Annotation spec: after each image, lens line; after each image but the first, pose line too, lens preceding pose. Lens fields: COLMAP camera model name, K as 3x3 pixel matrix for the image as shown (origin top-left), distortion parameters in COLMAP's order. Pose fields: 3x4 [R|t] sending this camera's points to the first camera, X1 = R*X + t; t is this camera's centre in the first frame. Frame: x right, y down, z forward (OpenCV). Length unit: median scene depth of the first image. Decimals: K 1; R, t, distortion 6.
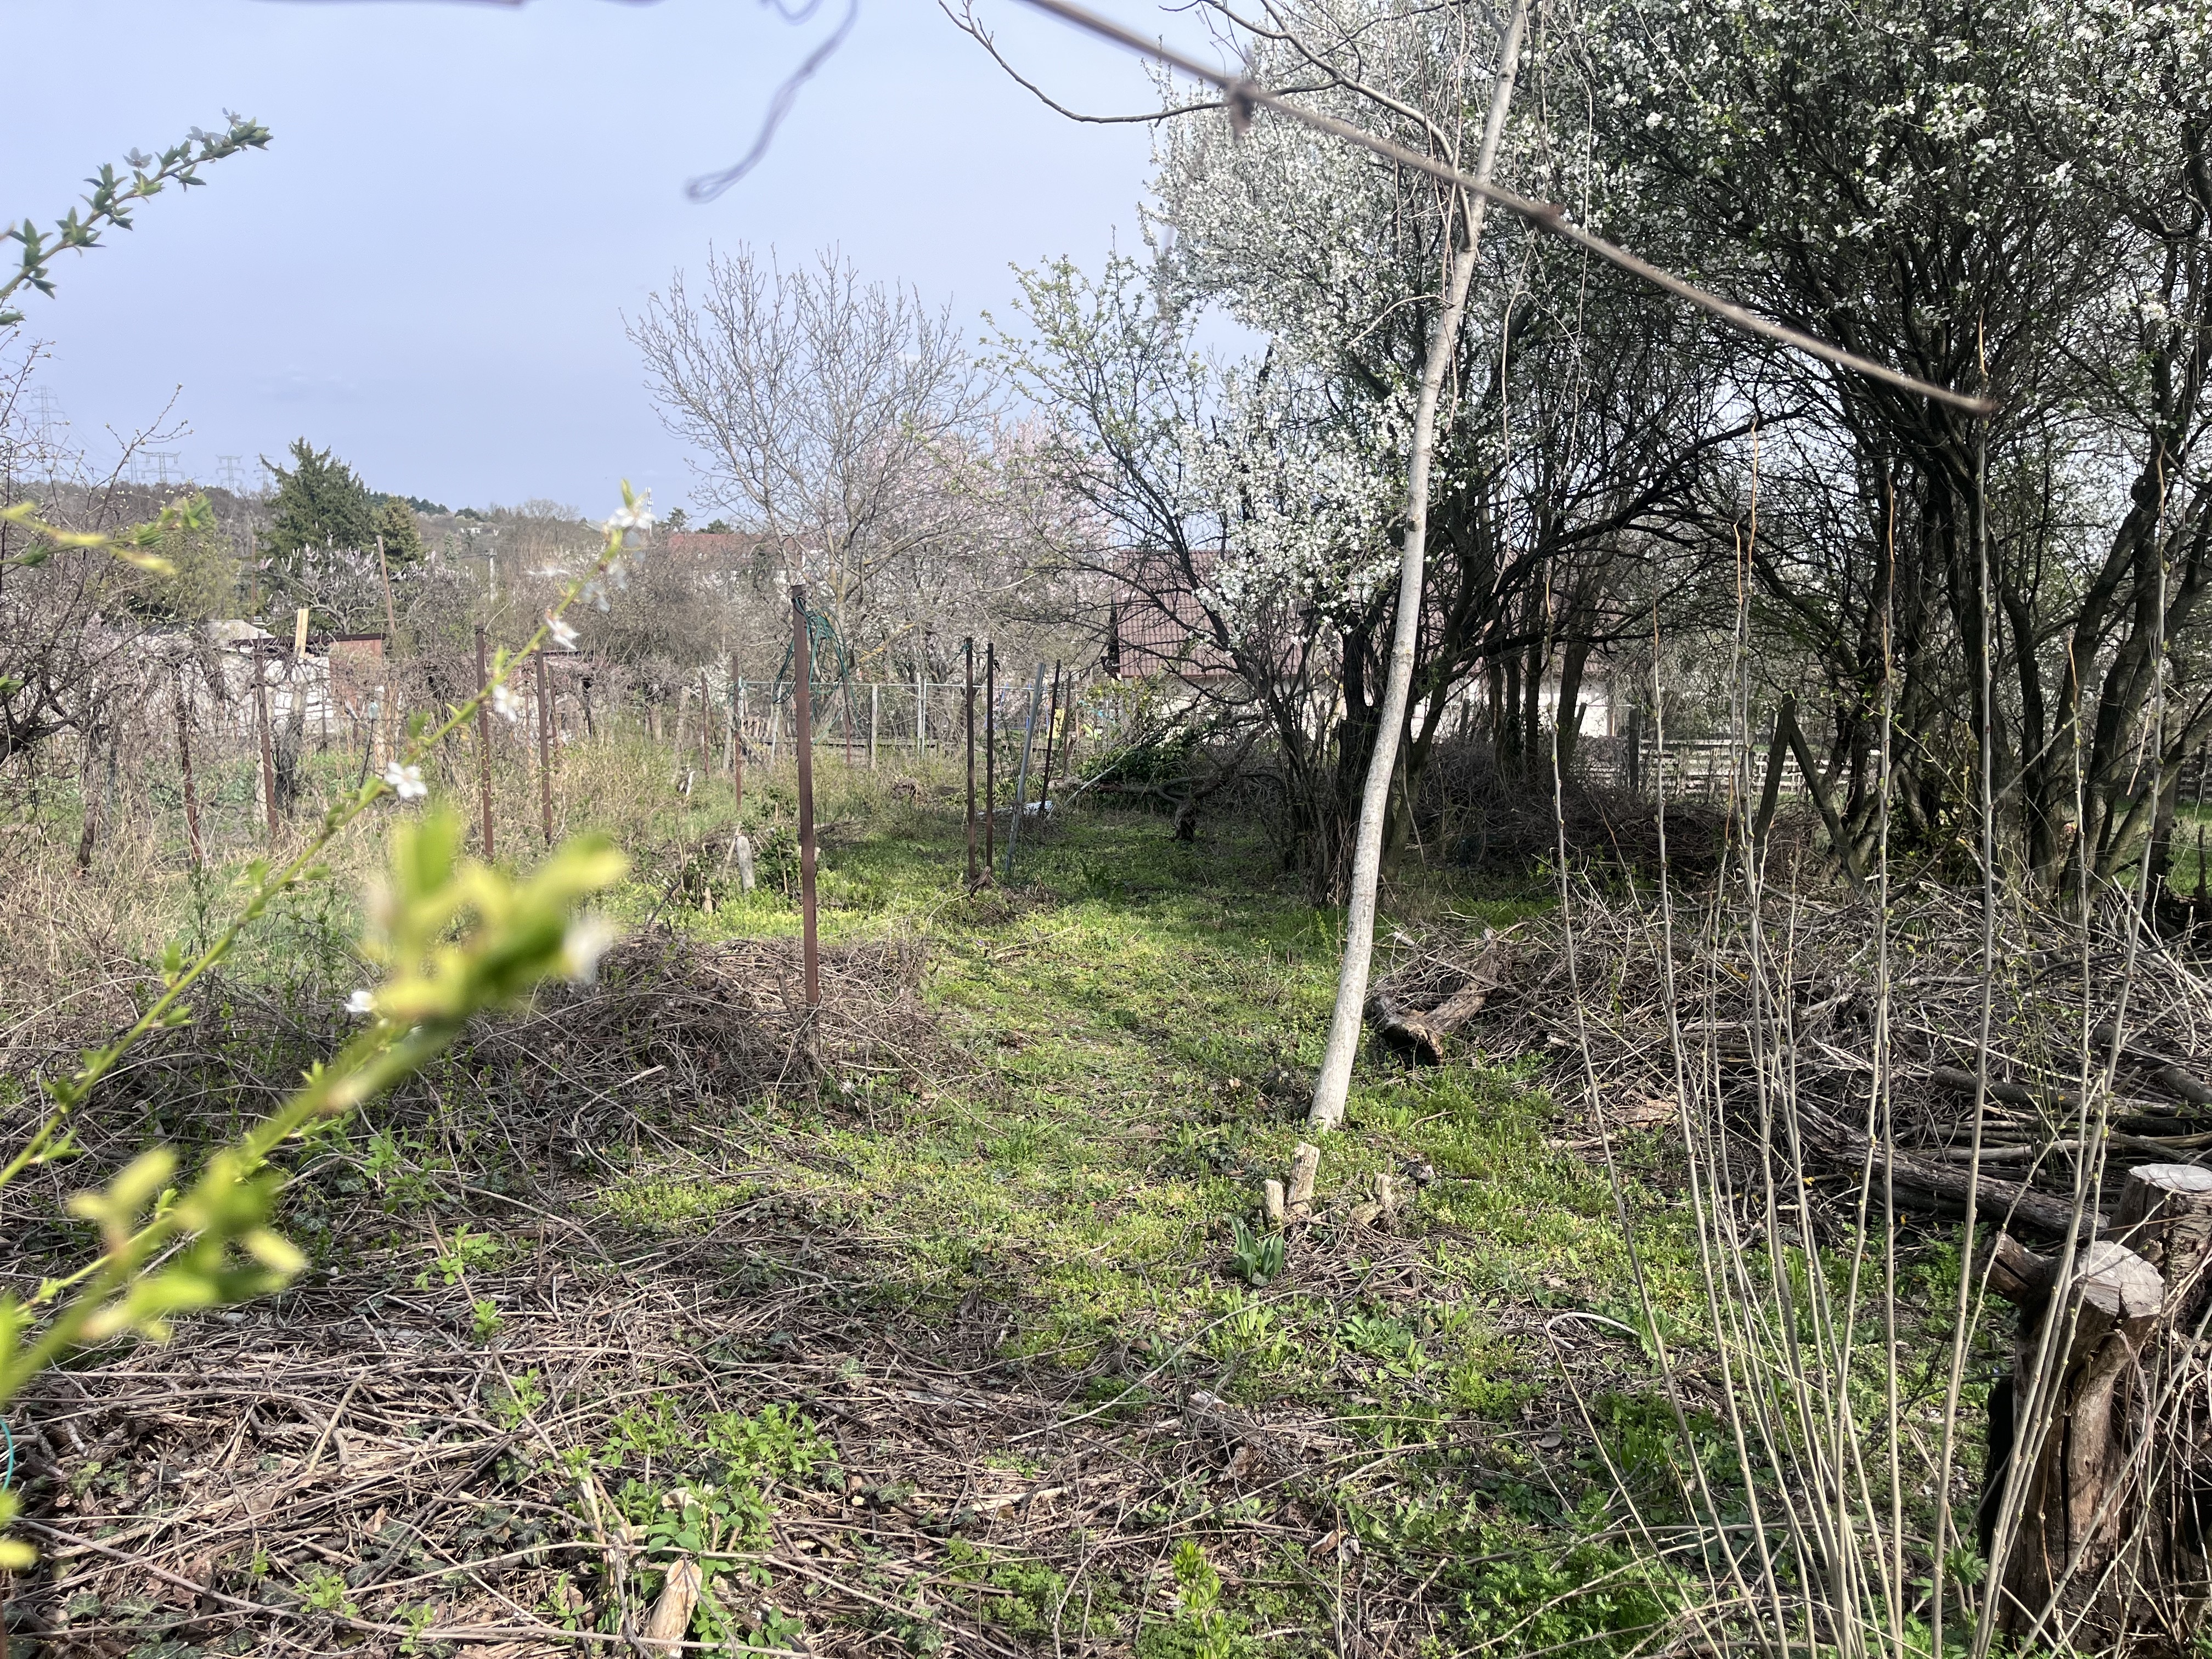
lens RADIAL K [[1691.8, 0, 1108.2], [0, 1691.8, 855.9], [0, 0, 1]] dist [0.090179, -0.160052]
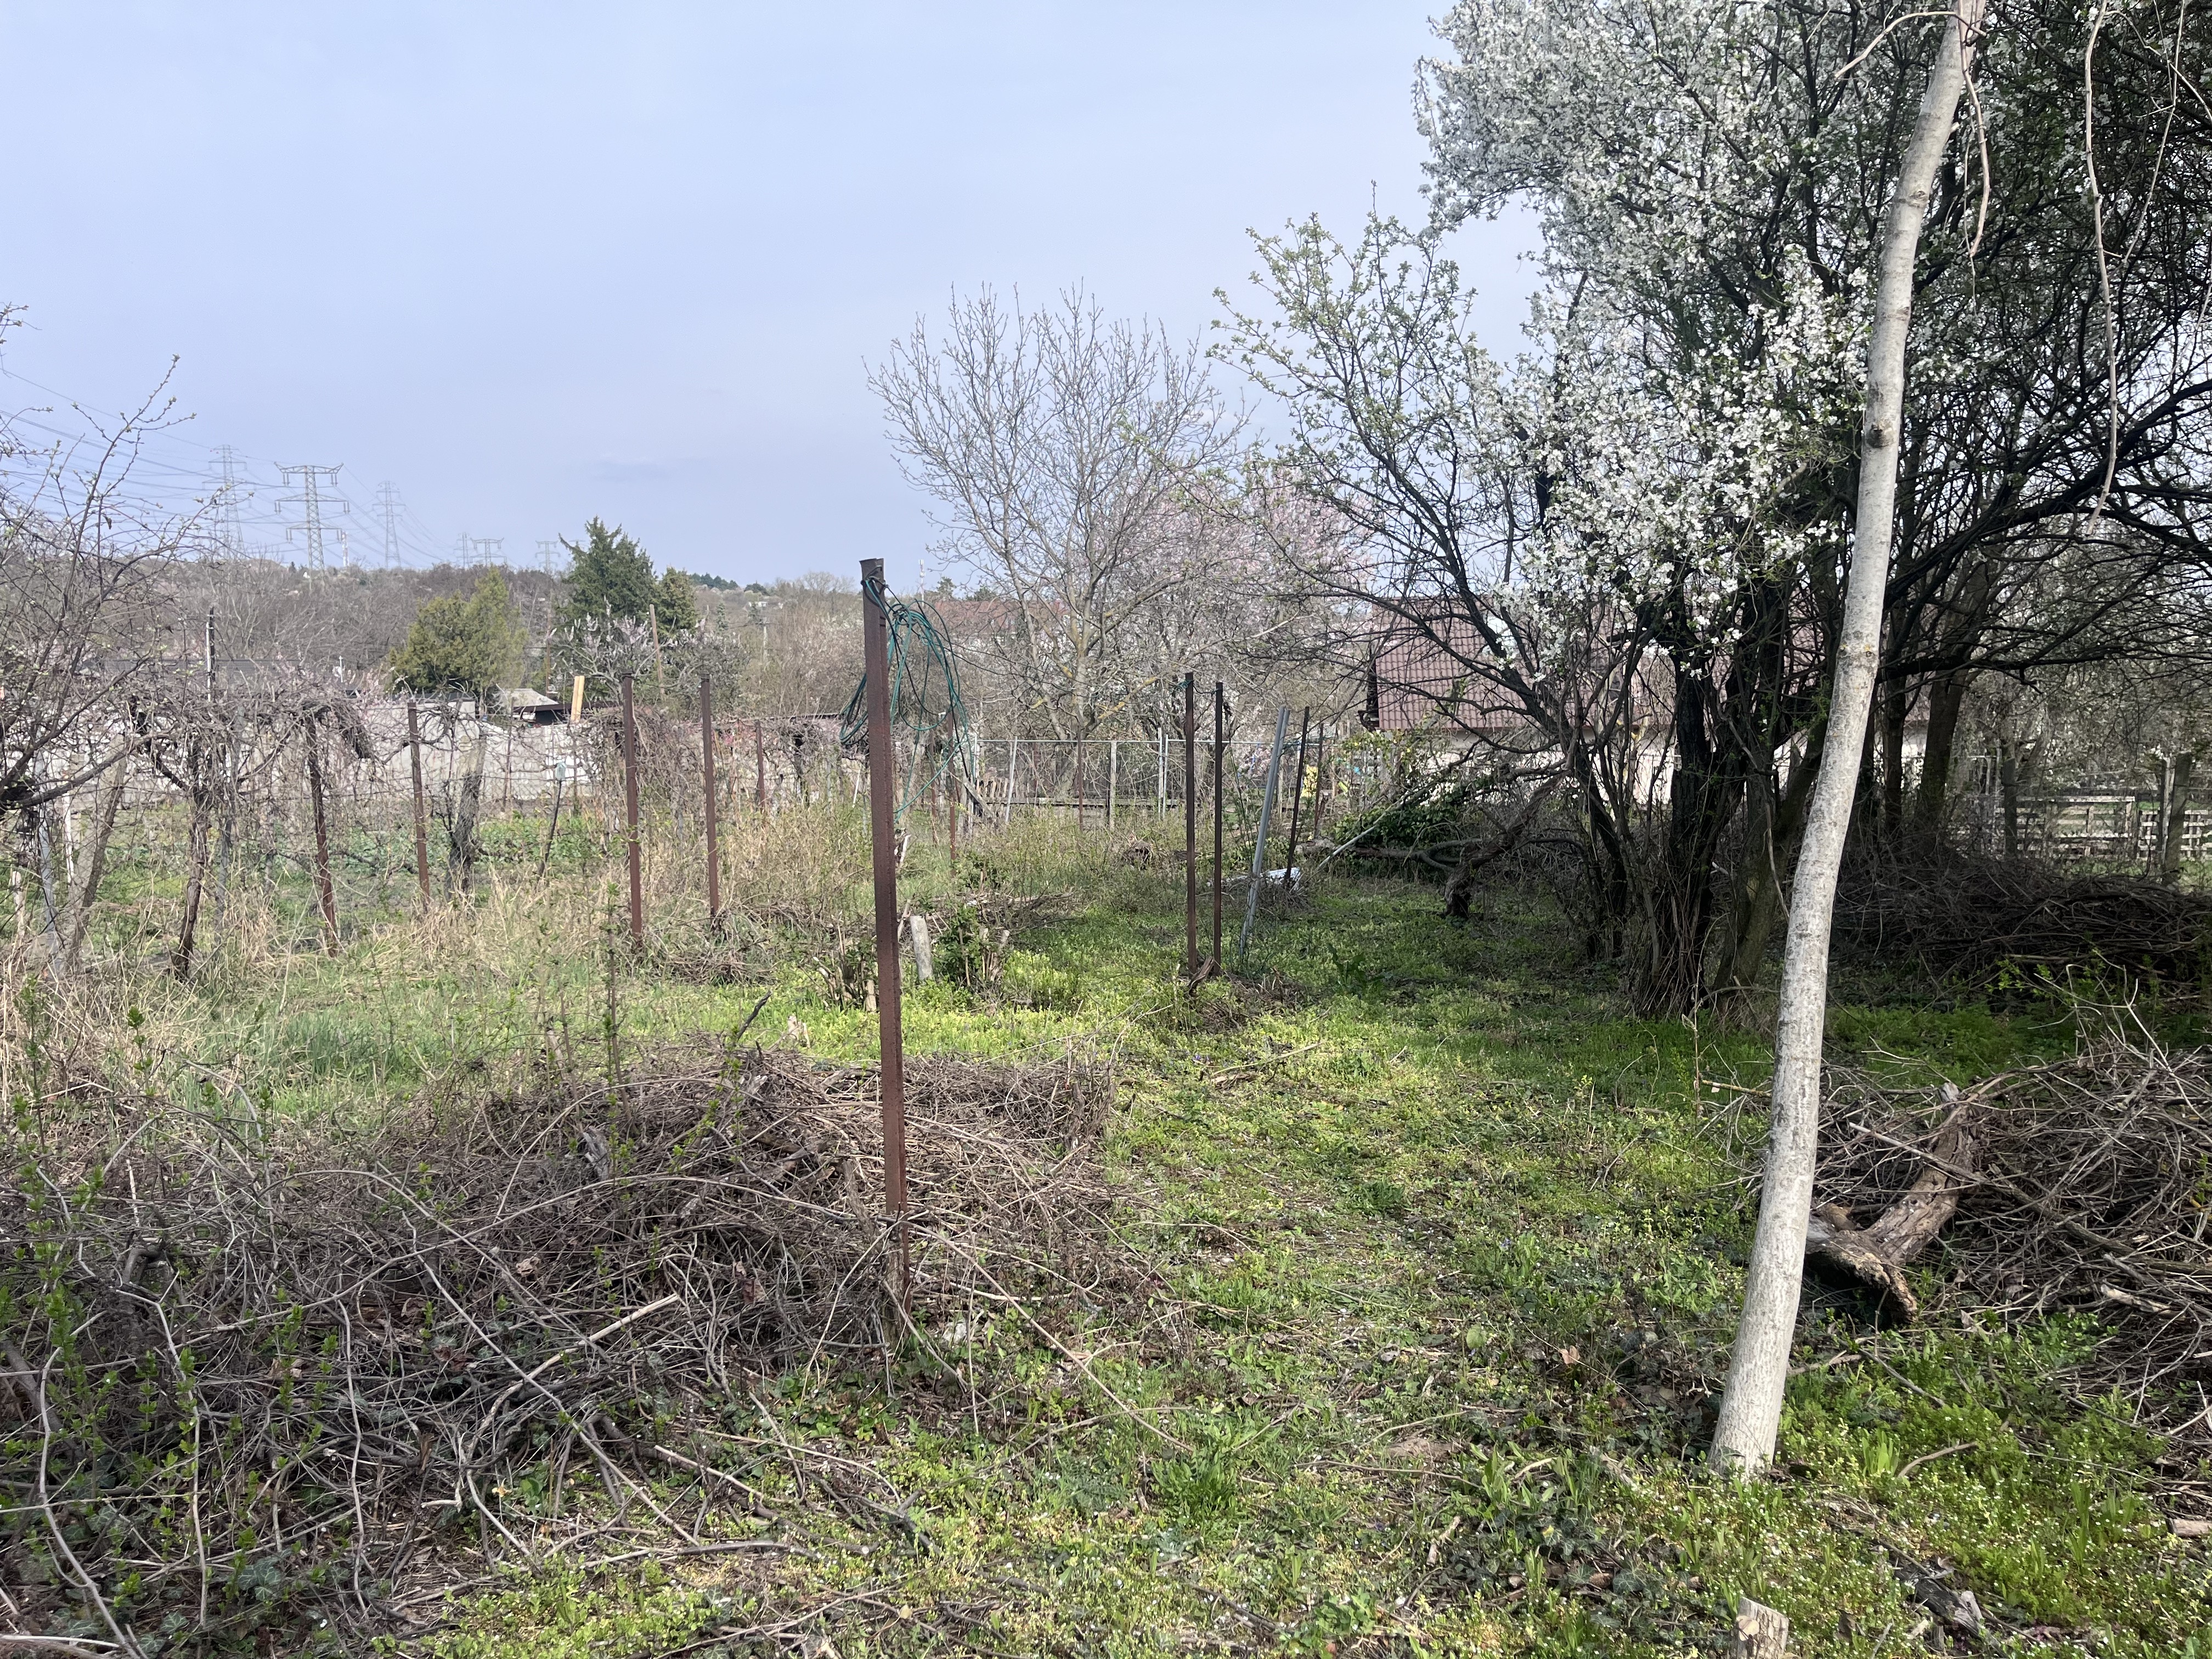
lens RADIAL K [[1691.8, 0, 1108.2], [0, 1691.8, 855.9], [0, 0, 1]] dist [0.090179, -0.160052]
pose [[0.988527, 0.000878, -0.151039, 0.001223], [-0.006154, 0.999387, -0.034466, -0.011064], [0.150916, 0.035000, 0.987927, 0.164340]]
